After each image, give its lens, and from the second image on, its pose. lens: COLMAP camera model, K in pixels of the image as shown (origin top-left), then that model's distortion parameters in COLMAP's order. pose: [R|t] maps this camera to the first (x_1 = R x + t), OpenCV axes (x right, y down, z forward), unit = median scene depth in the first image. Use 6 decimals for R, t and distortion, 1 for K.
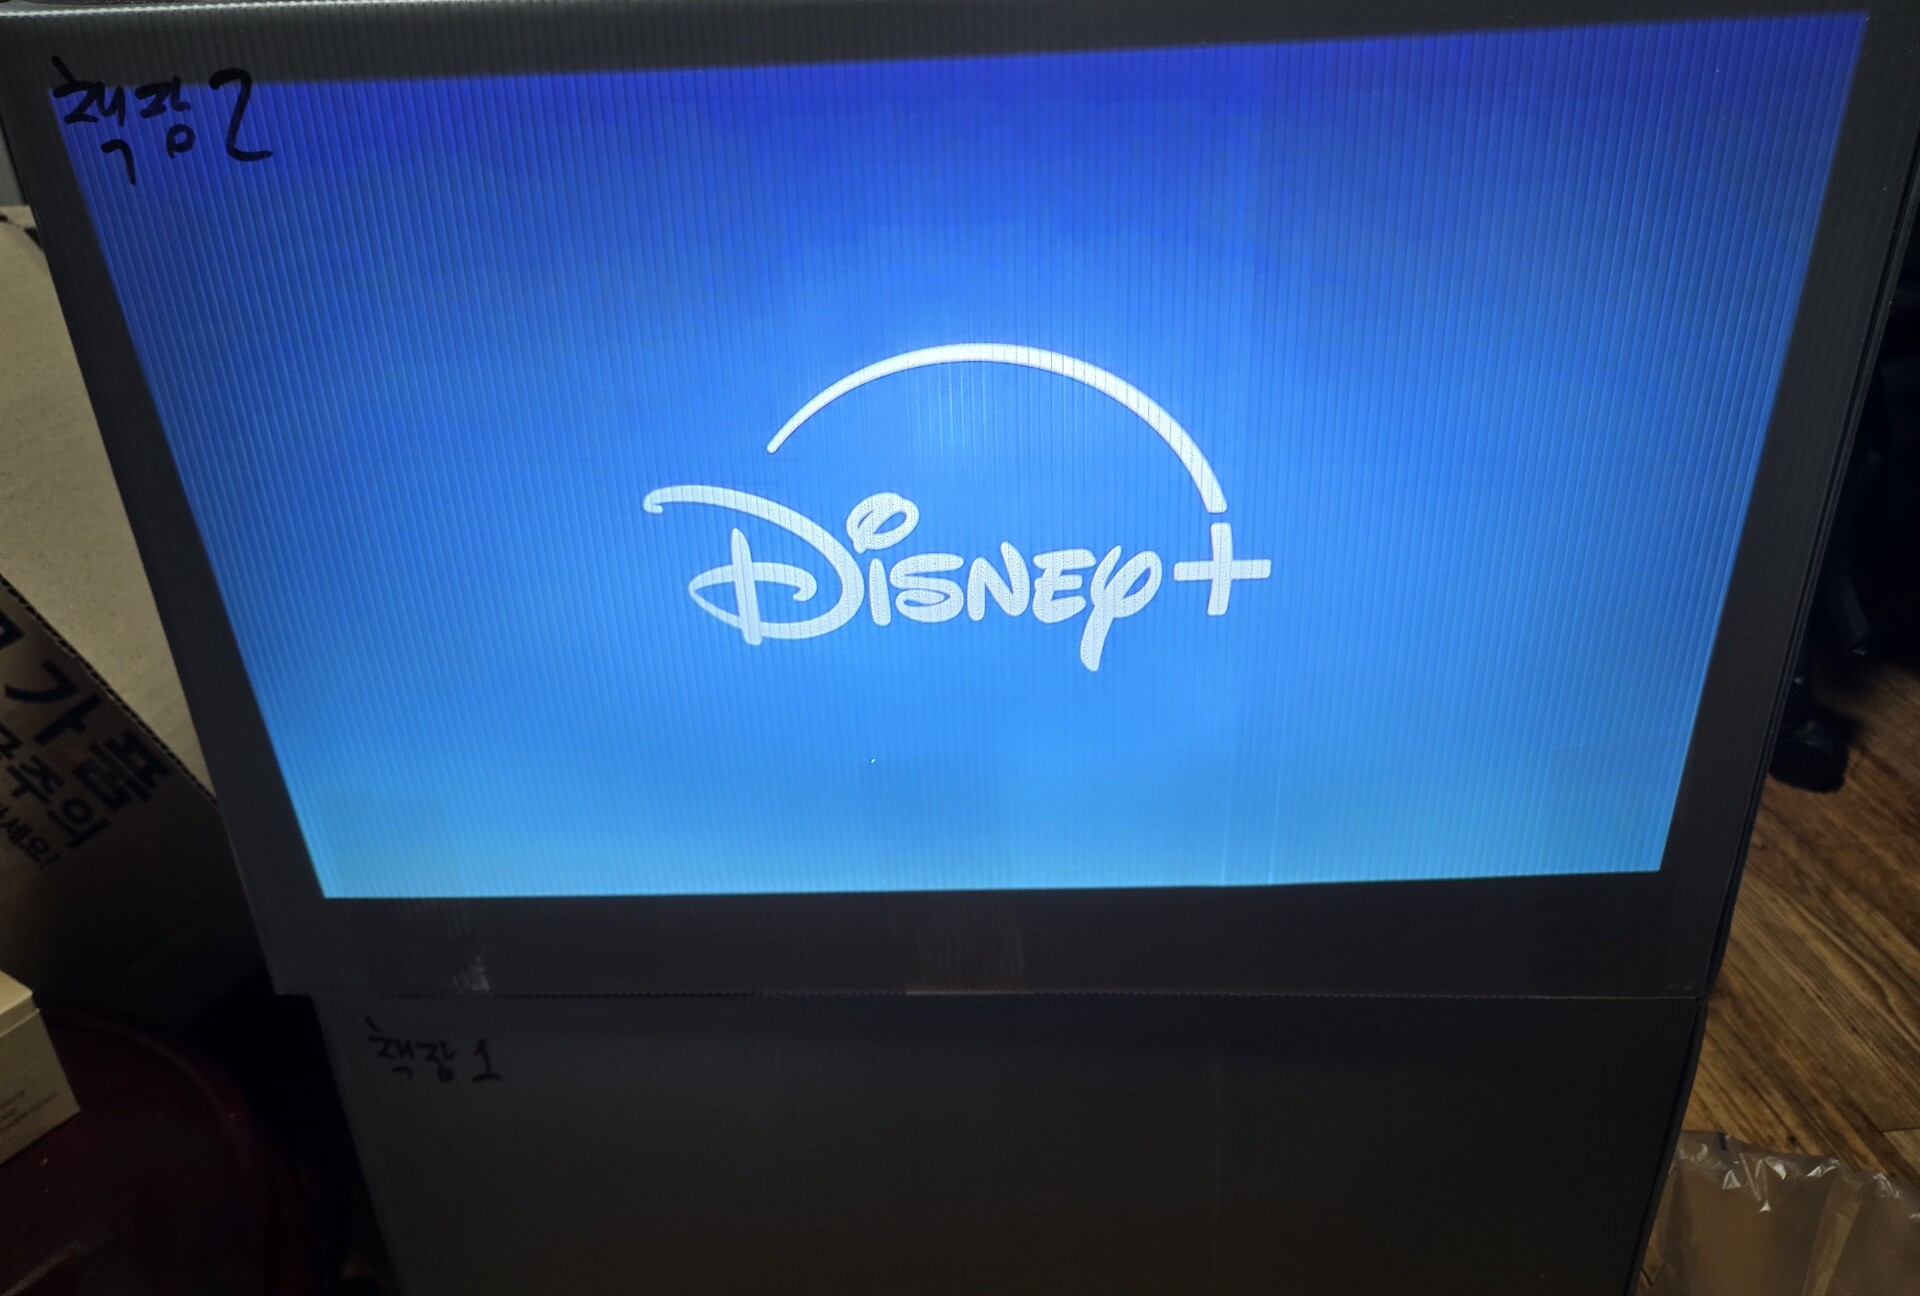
lens RADIAL K [[1345.8, 0, 943.4], [0, 1345.8, 578.3], [0, 0, 1]] dist [0.004762, 0.000543]
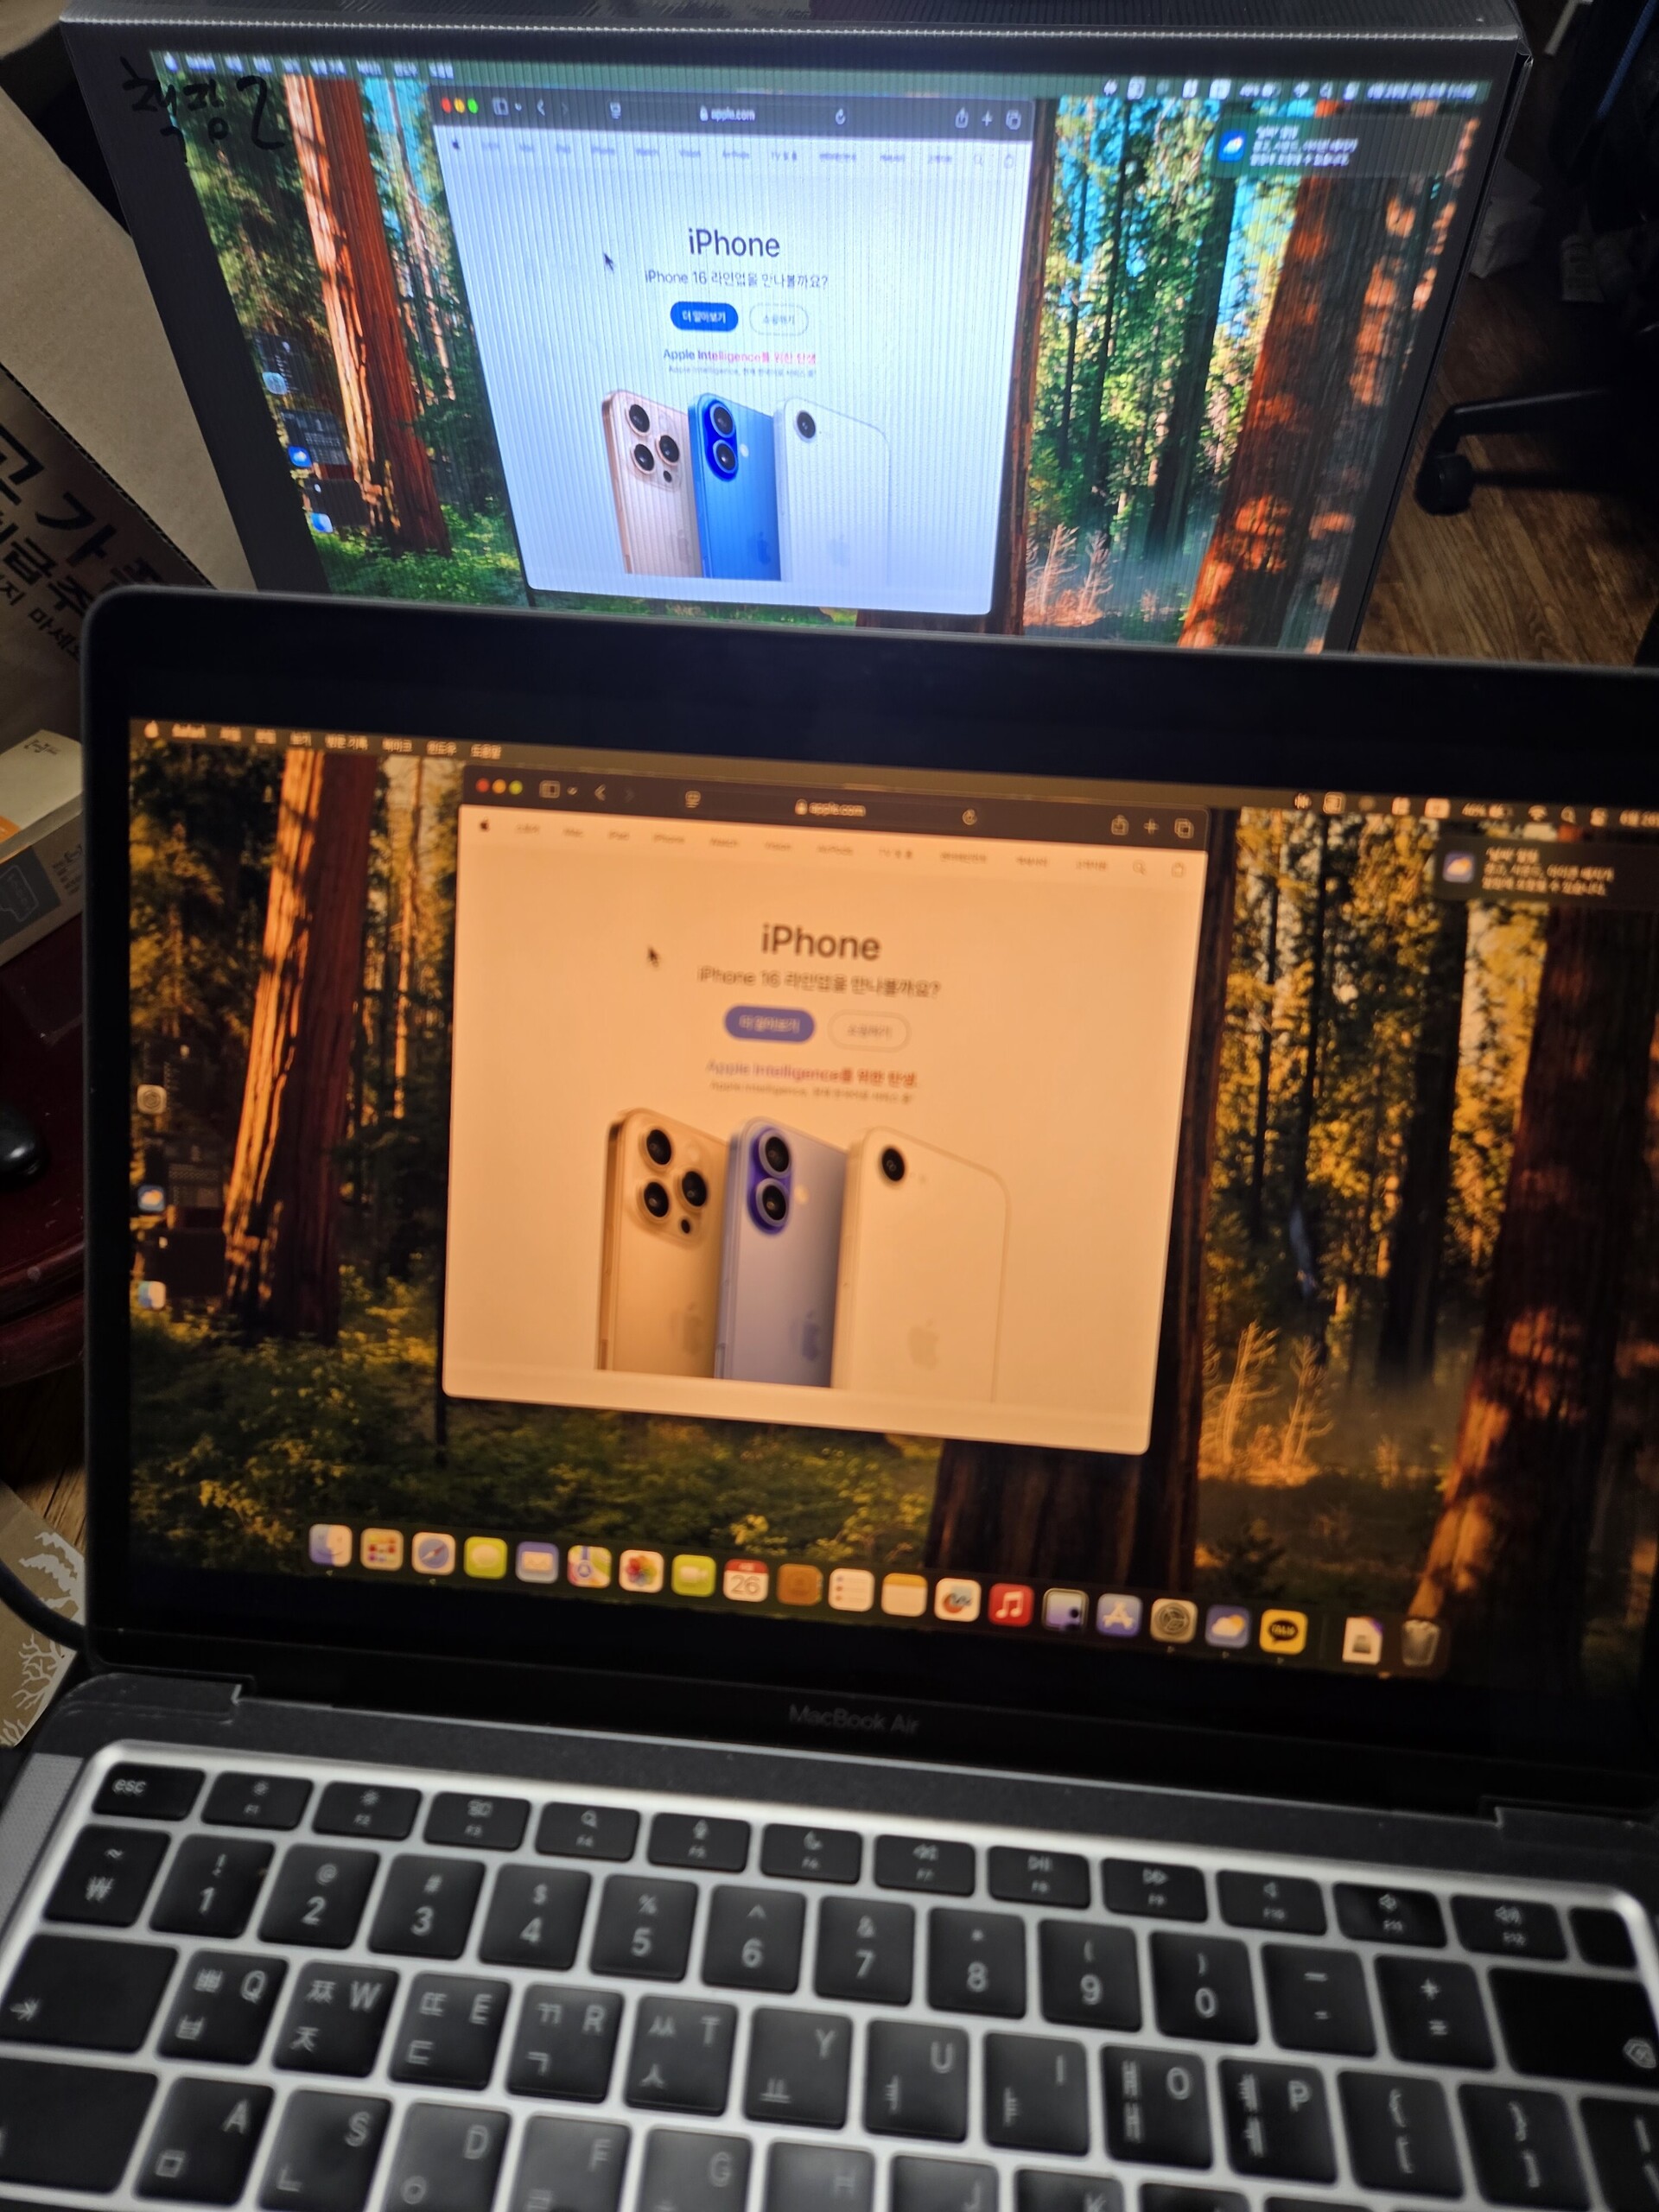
lens RADIAL K [[1496.5, 0, 822.5], [0, 1496.5, 1111.3], [0, 0, 1]] dist [0.023043, -0.001430]
pose [[0.997136, 0.067083, -0.034911, 0.082307], [-0.044654, 0.894867, 0.444093, -0.068874], [0.061032, -0.441262, 0.895300, -0.380342]]
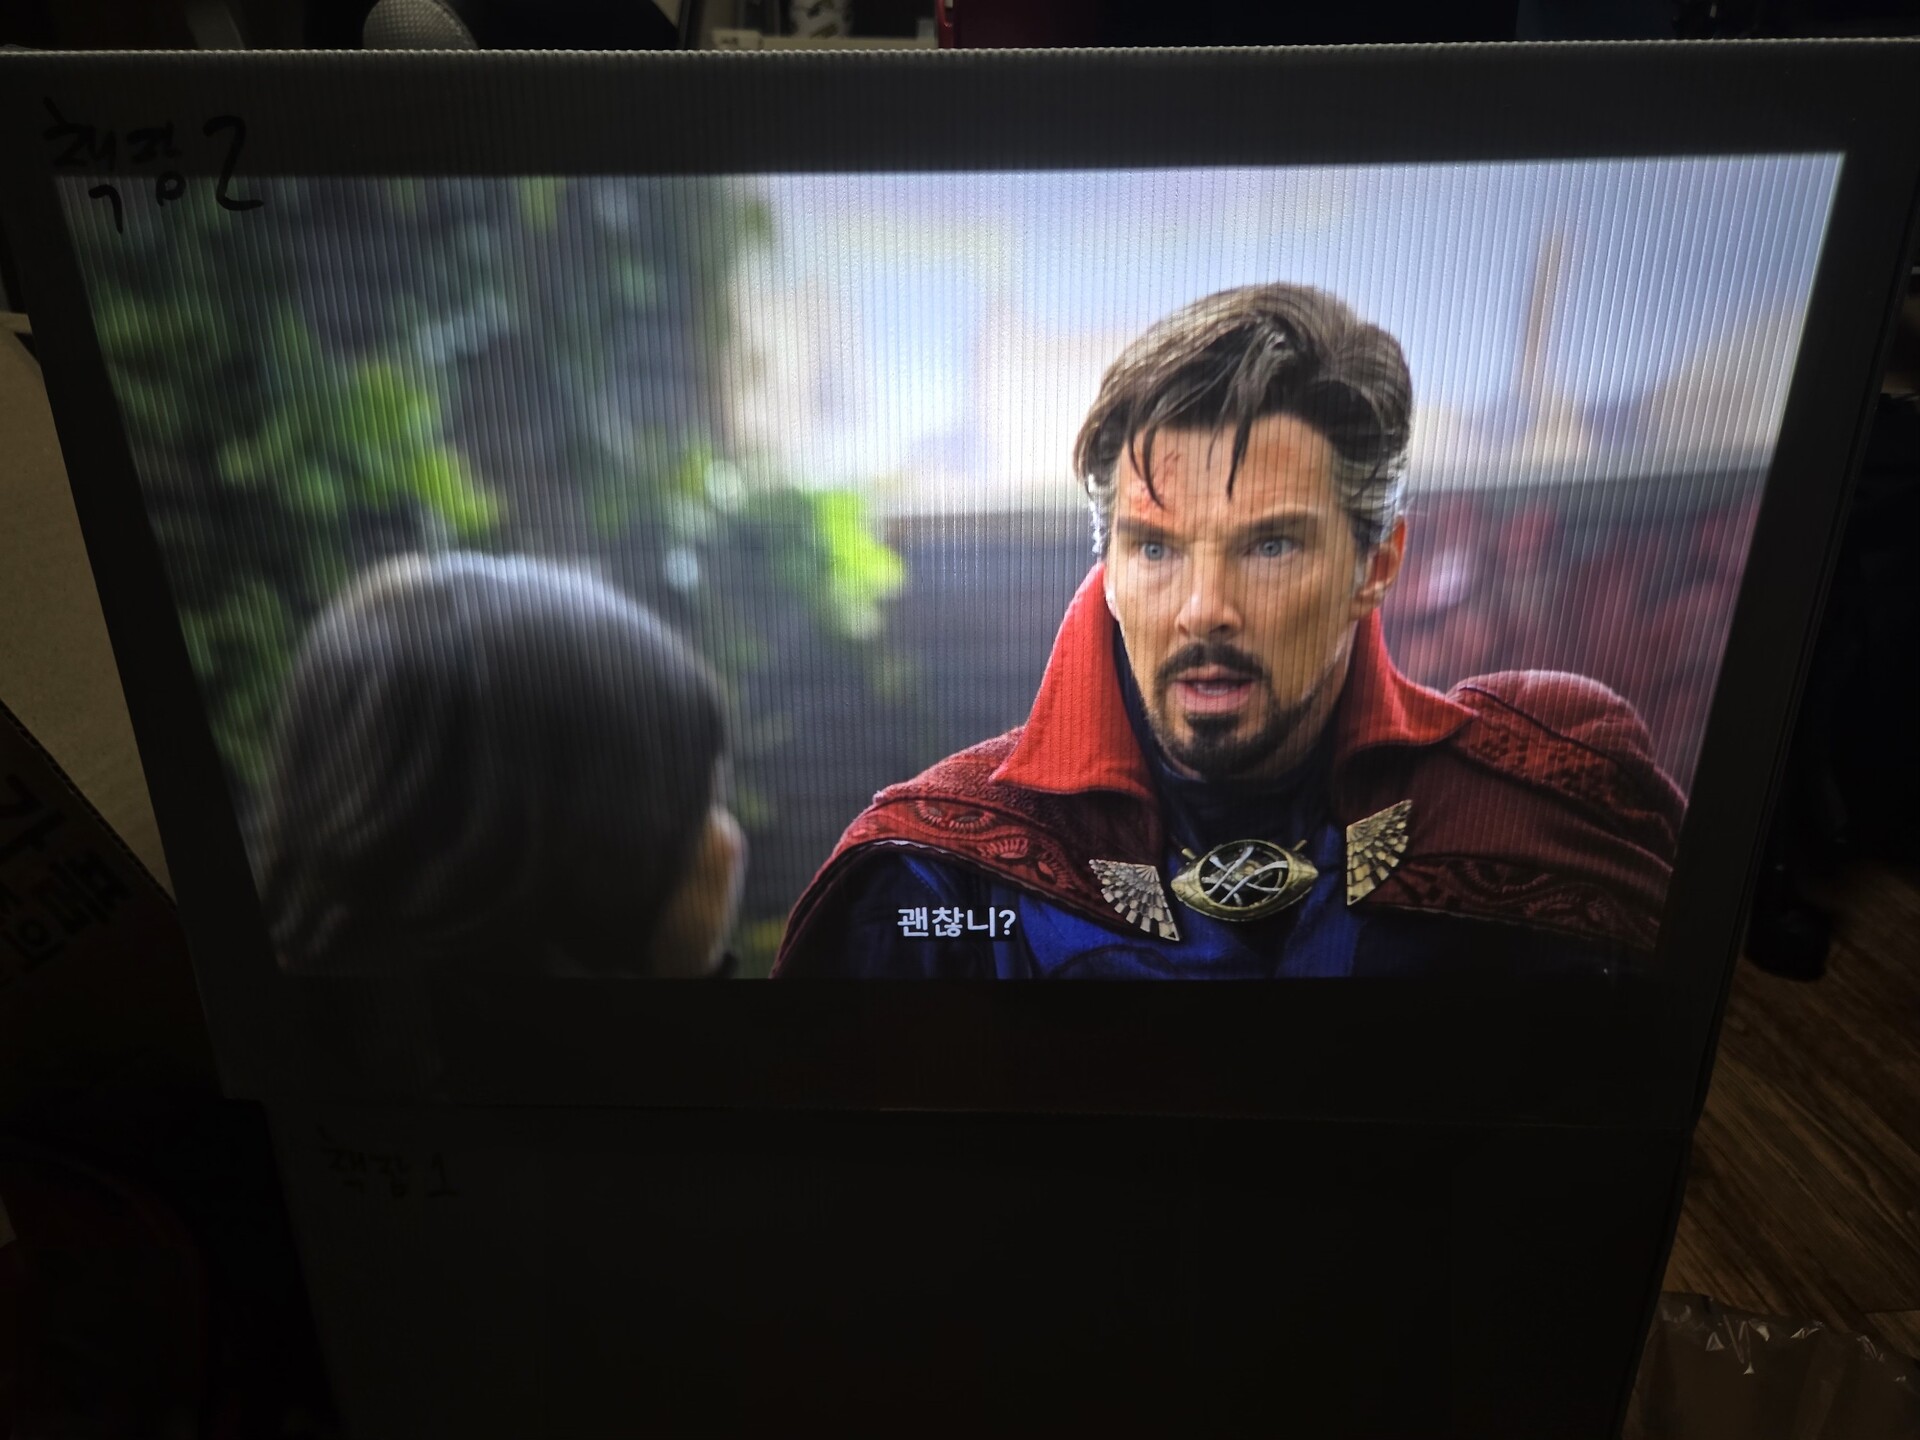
lens RADIAL K [[1348.8, 0, 963.5], [0, 1348.8, 719.3], [0, 0, 1]] dist [-0.003316, 0.005262]
pose [[0.999367, 0.029012, 0.020609, 0.002952], [-0.028031, 0.998531, -0.046375, 0.045059], [-0.021924, 0.045768, 0.998711, 0.008644]]
